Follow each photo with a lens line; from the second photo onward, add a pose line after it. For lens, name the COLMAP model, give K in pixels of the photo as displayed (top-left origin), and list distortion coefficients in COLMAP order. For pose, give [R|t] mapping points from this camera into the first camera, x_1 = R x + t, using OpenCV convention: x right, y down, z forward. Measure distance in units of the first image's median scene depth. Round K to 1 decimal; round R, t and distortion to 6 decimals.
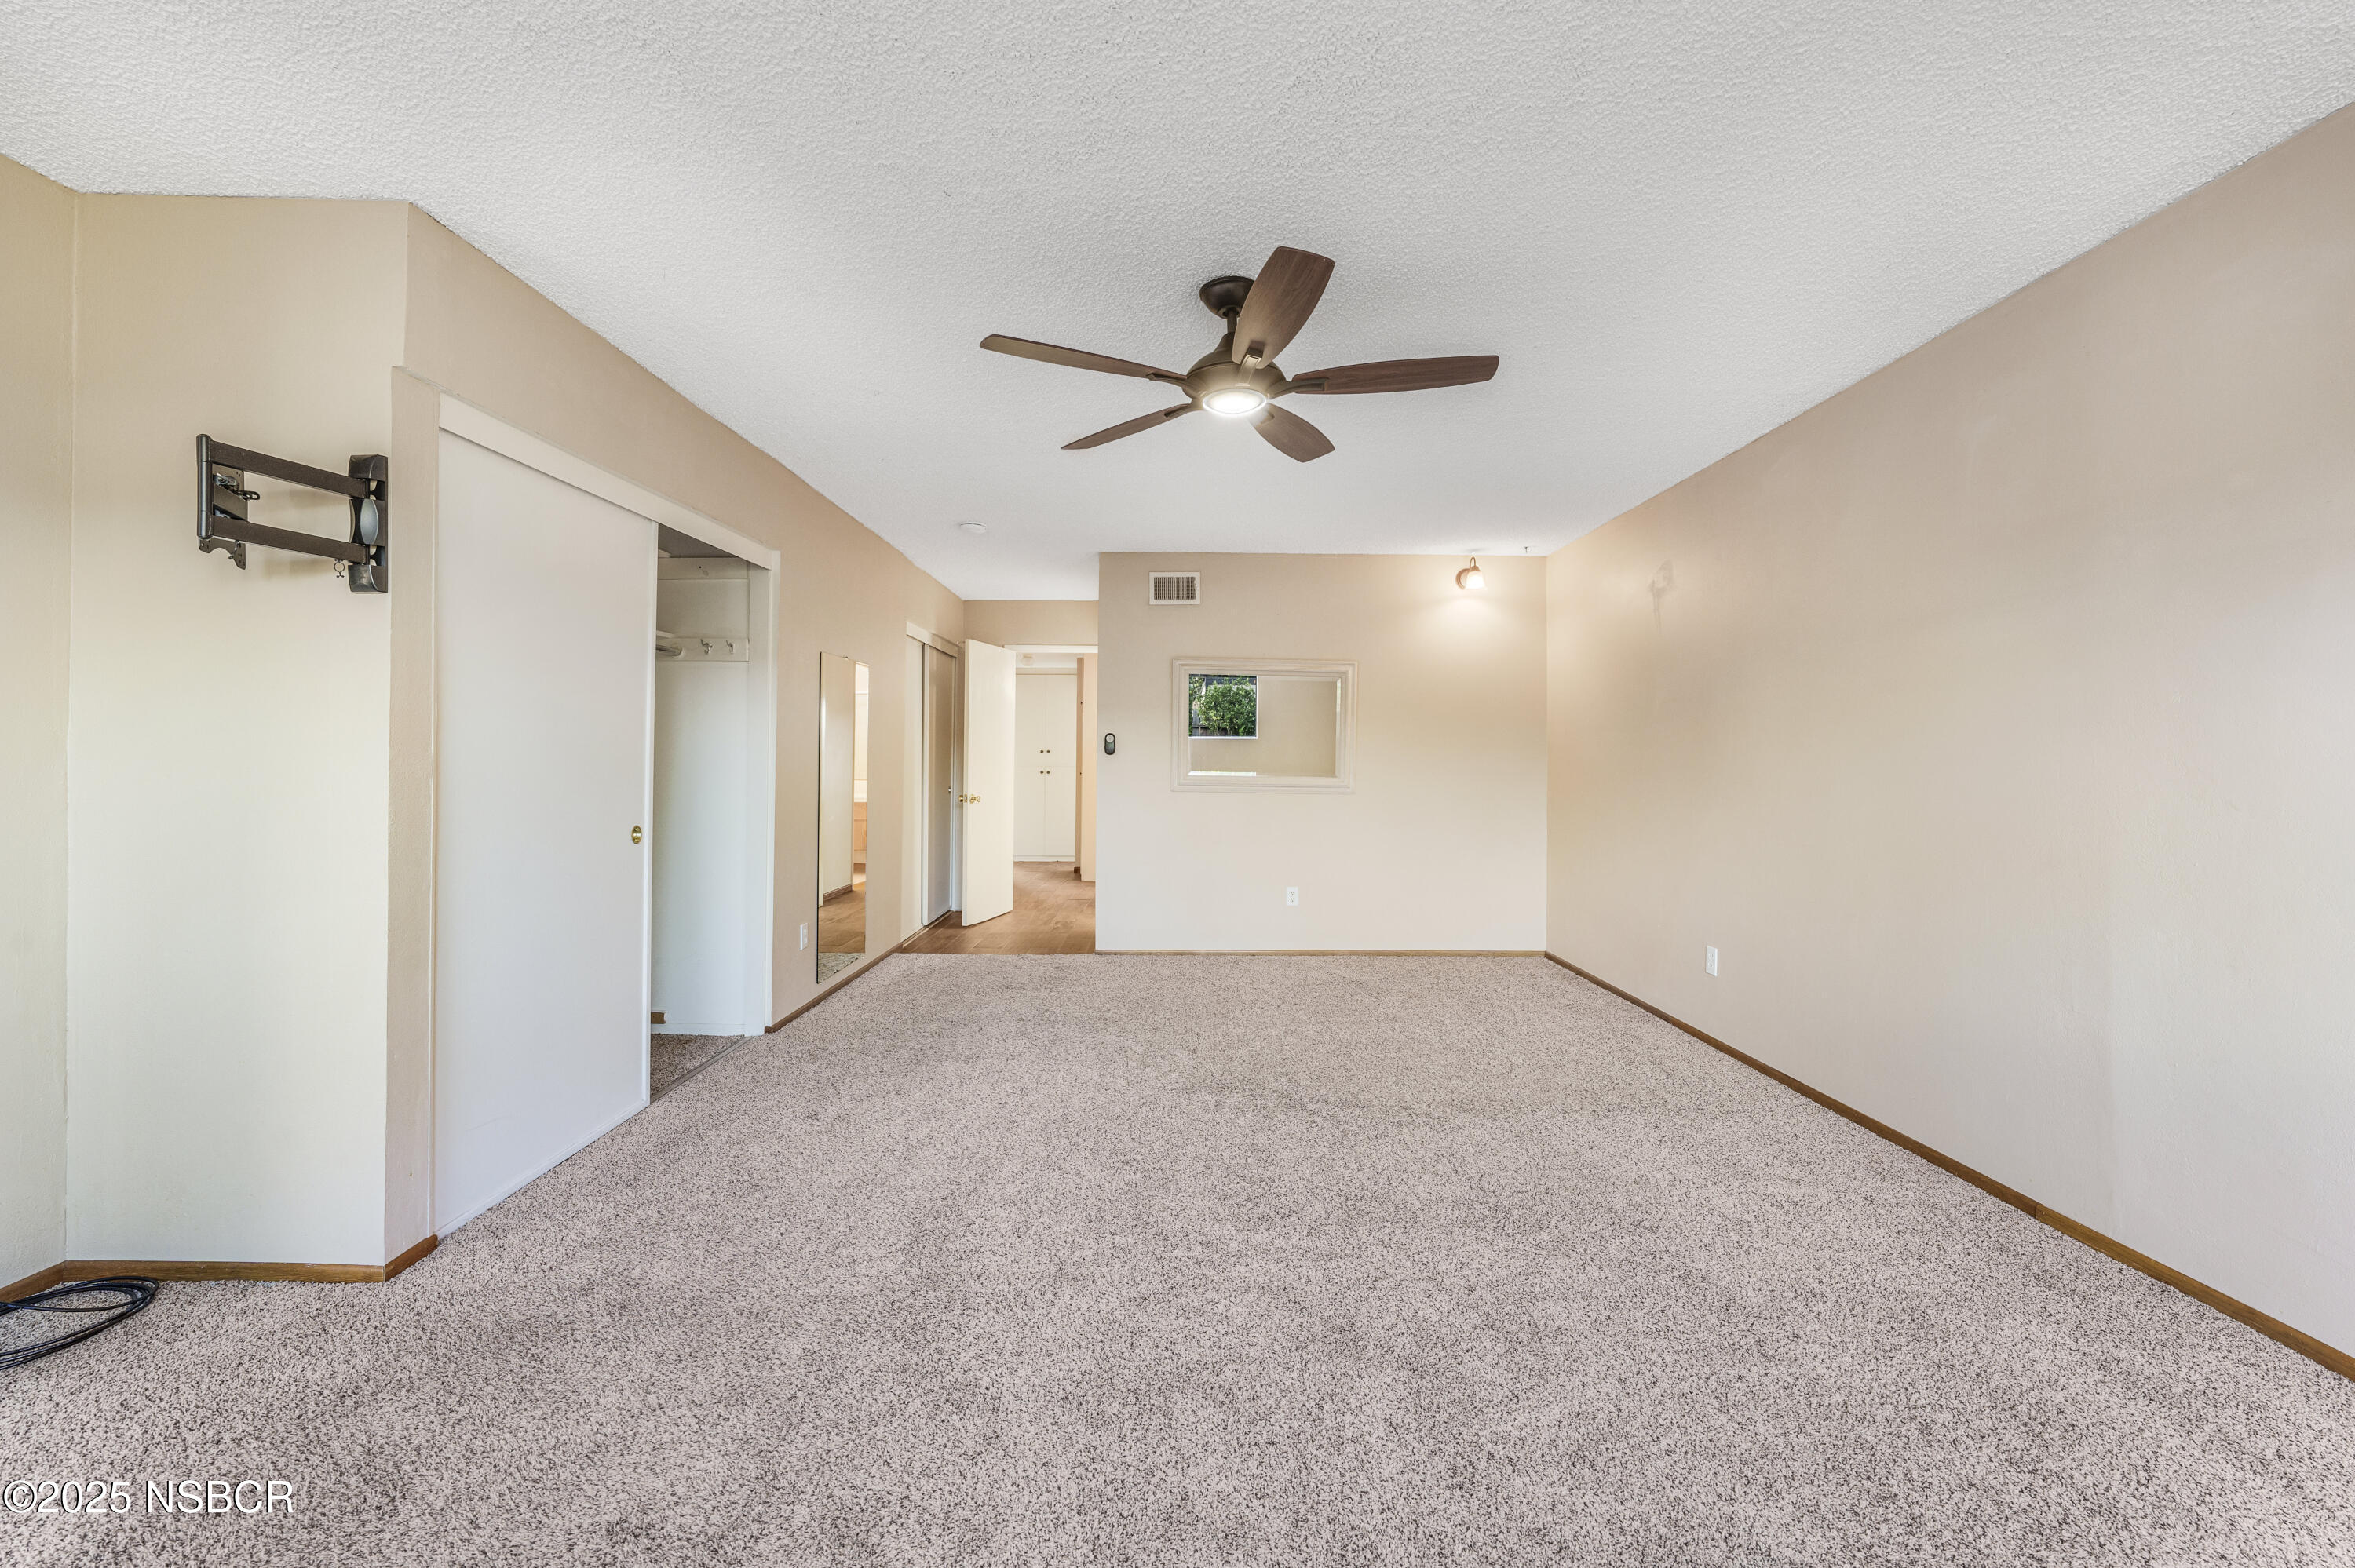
lens RADIAL K [[906.7, 0, 1177.5], [0, 906.7, 784.0], [0, 0, 1]] dist [-0.000265, 0.000187]
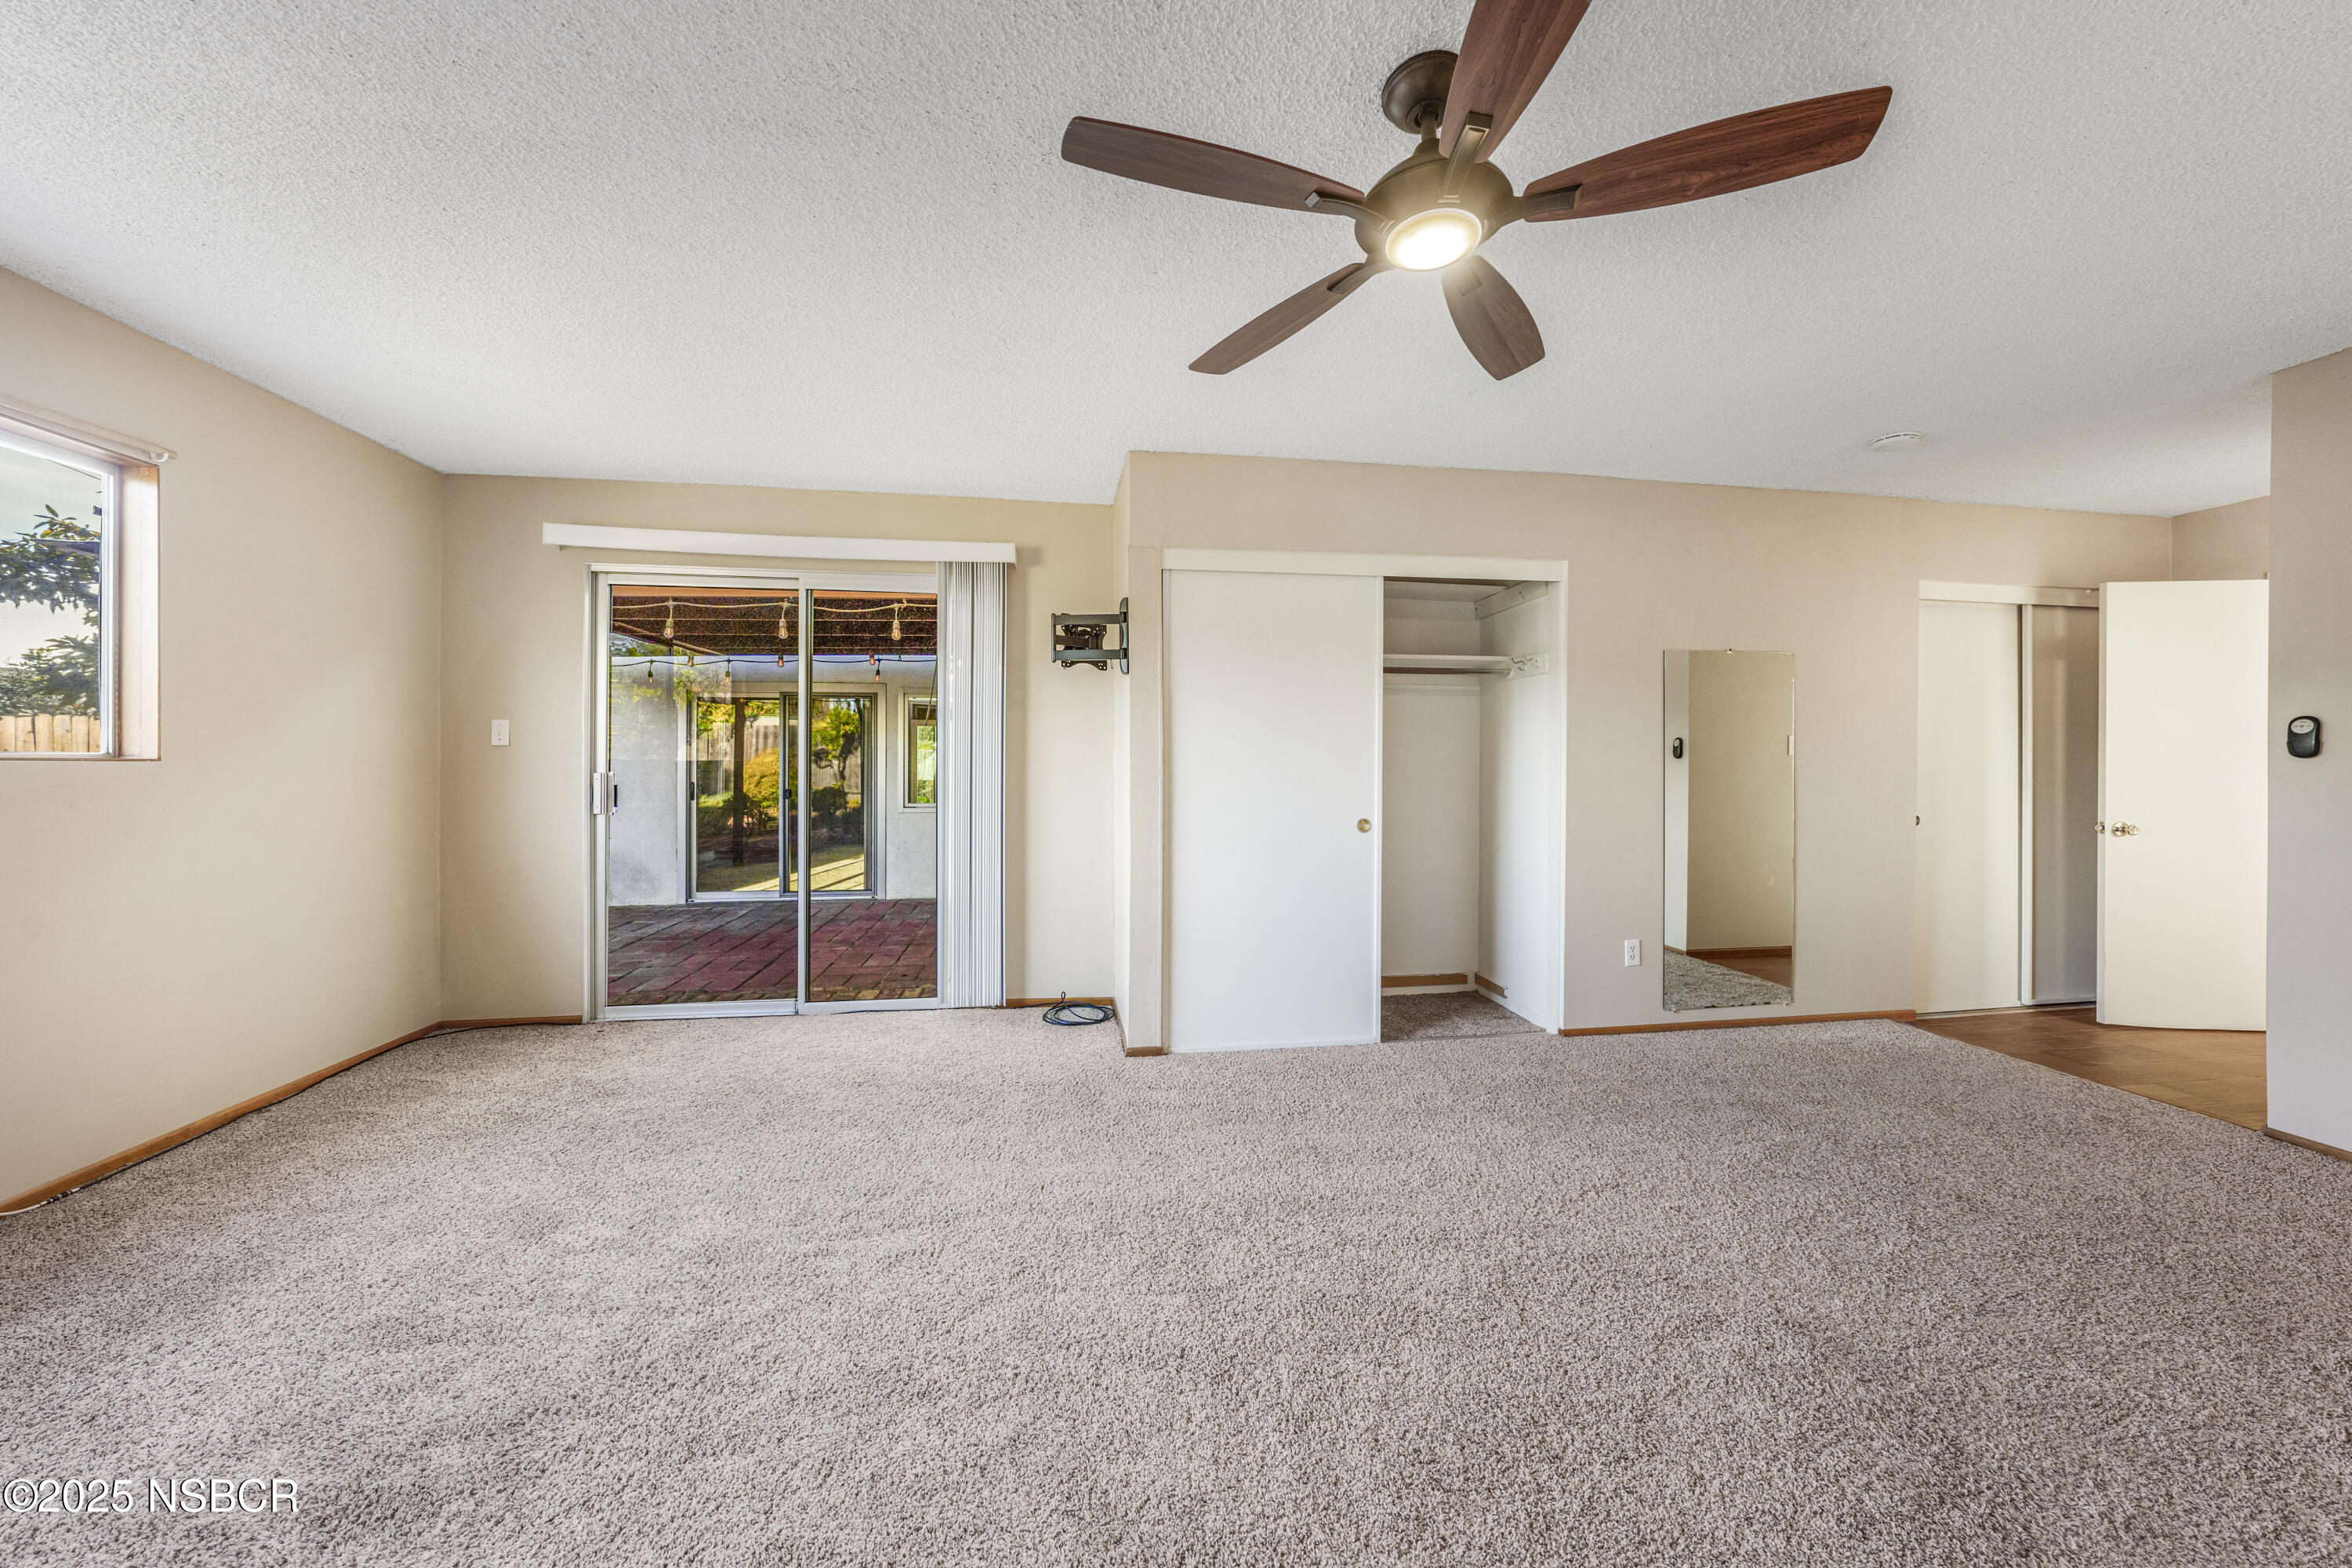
lens RADIAL K [[809.2, 0, 1175.5], [0, 809.2, 775.0], [0, 0, 1]] dist [-0.012355, 0.000014]
pose [[0.167178, 0.006373, -0.985906, 0.376950], [-0.027945, 0.999608, 0.001723, -0.007246], [0.985531, 0.027263, 0.167291, 0.426411]]
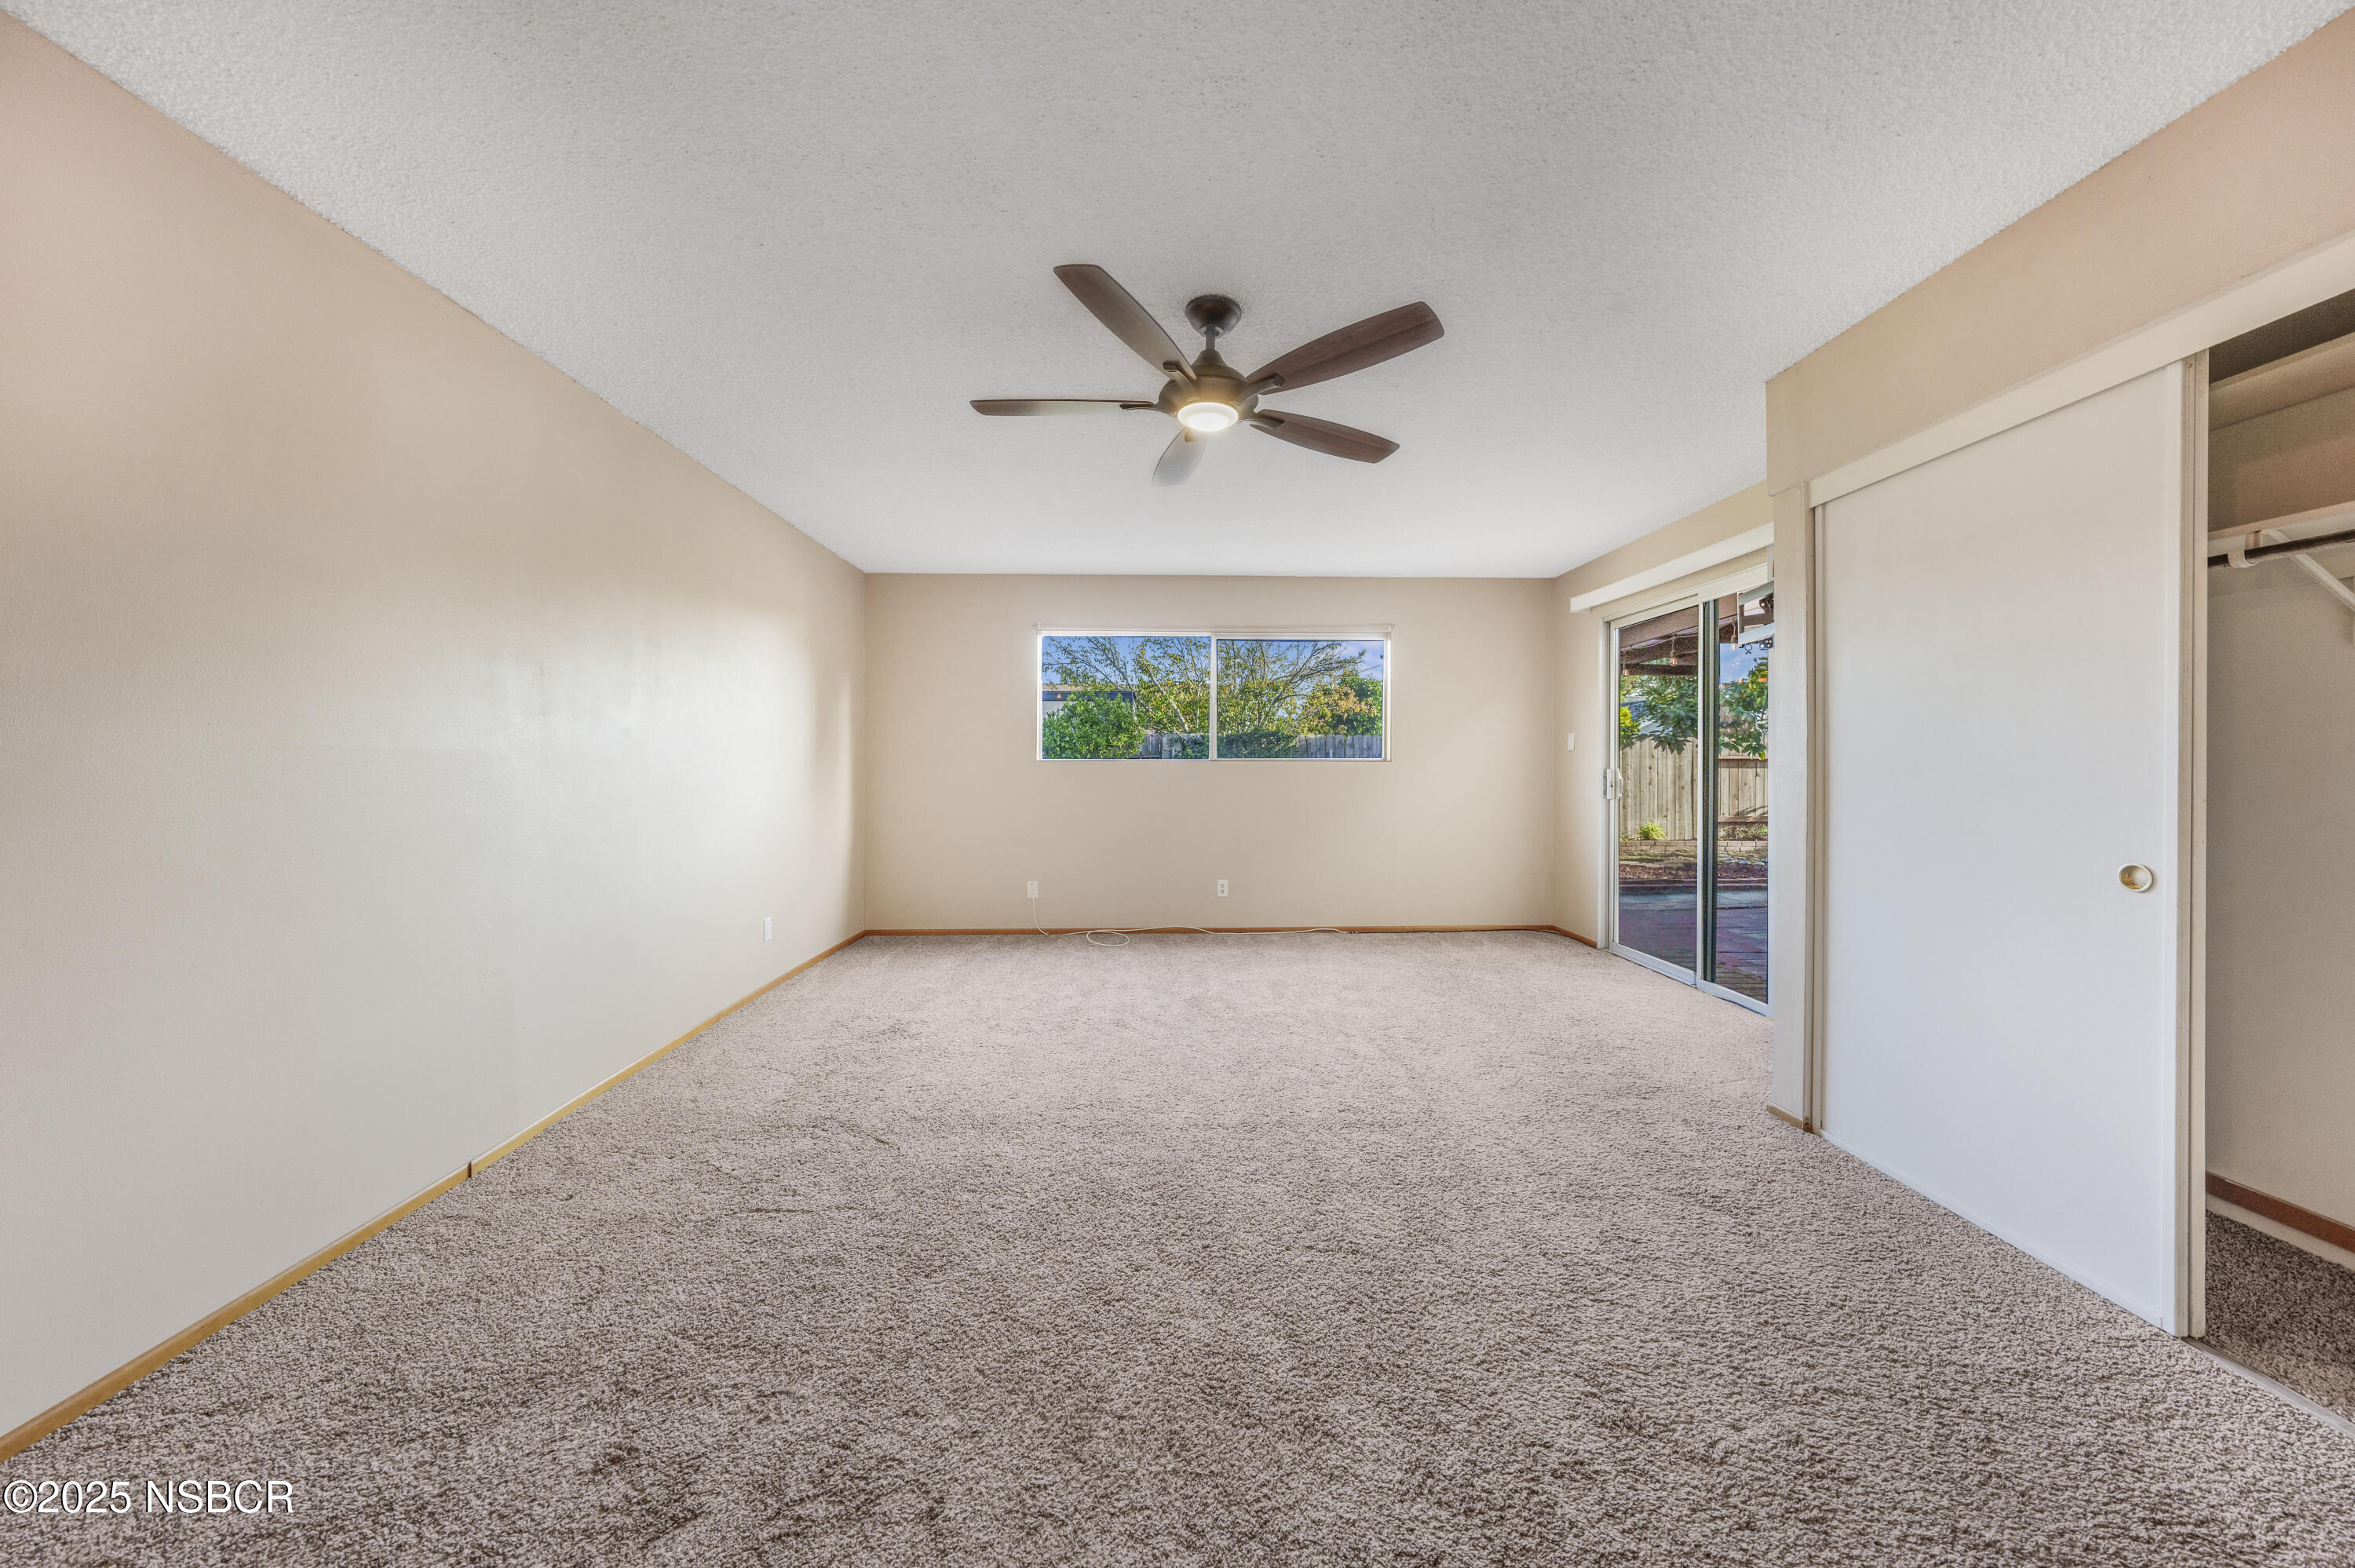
lens RADIAL K [[810.2, 0, 1177.0], [0, 810.2, 775.0], [0, 0, 1]] dist [-0.012355, 0.000014]
pose [[-0.998429, 0.004410, -0.055856, 0.089401], [0.002217, 0.999227, 0.039259, -0.031418], [0.055985, 0.039074, -0.997667, 1.189188]]
